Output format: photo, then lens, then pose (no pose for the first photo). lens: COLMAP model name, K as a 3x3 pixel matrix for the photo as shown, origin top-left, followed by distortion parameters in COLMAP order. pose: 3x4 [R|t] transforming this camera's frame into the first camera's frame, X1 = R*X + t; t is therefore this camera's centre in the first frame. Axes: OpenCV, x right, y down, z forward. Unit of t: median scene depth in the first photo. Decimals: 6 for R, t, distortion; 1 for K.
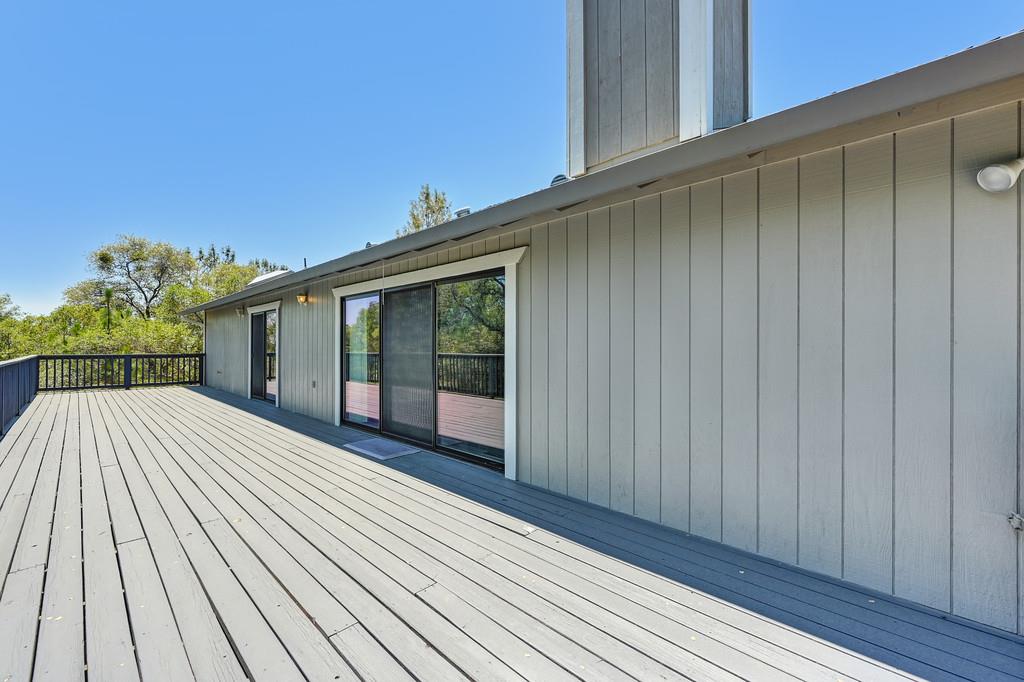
lens RADIAL K [[411.5, 0, 511.1], [0, 411.5, 345.3], [0, 0, 1]] dist [-0.001108, -0.000230]
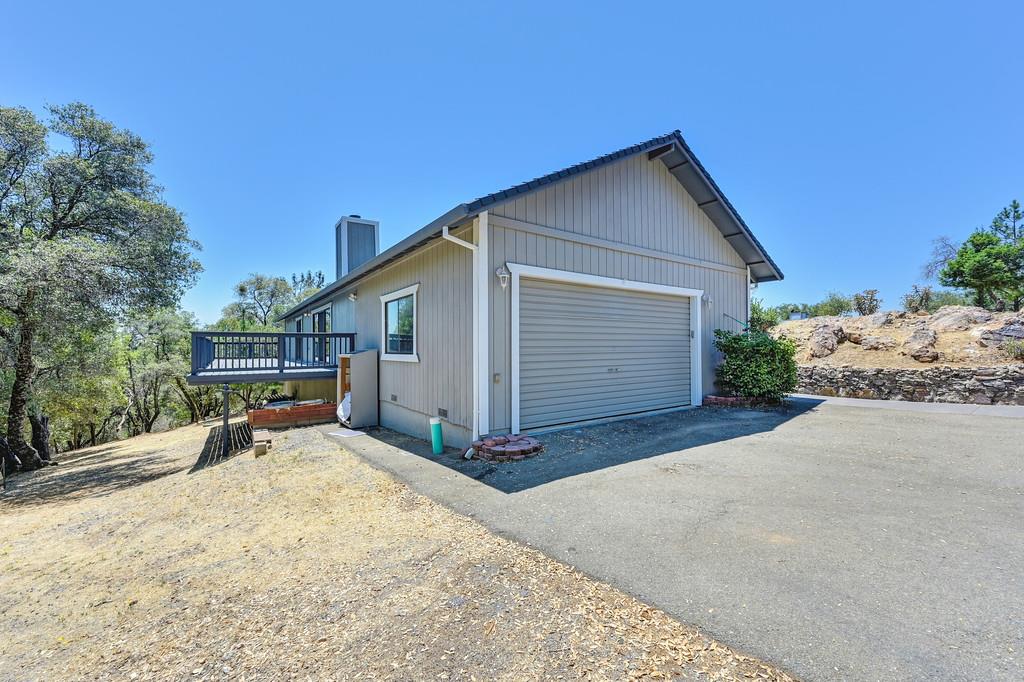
lens RADIAL K [[411.5, 0, 514.2], [0, 411.5, 347.5], [0, 0, 1]] dist [-0.001108, -0.000230]
pose [[0.978968, -0.012076, -0.203658, 0.417819], [0.013242, 0.999903, 0.004368, 0.031077], [0.203586, -0.006973, 0.979032, -0.399387]]
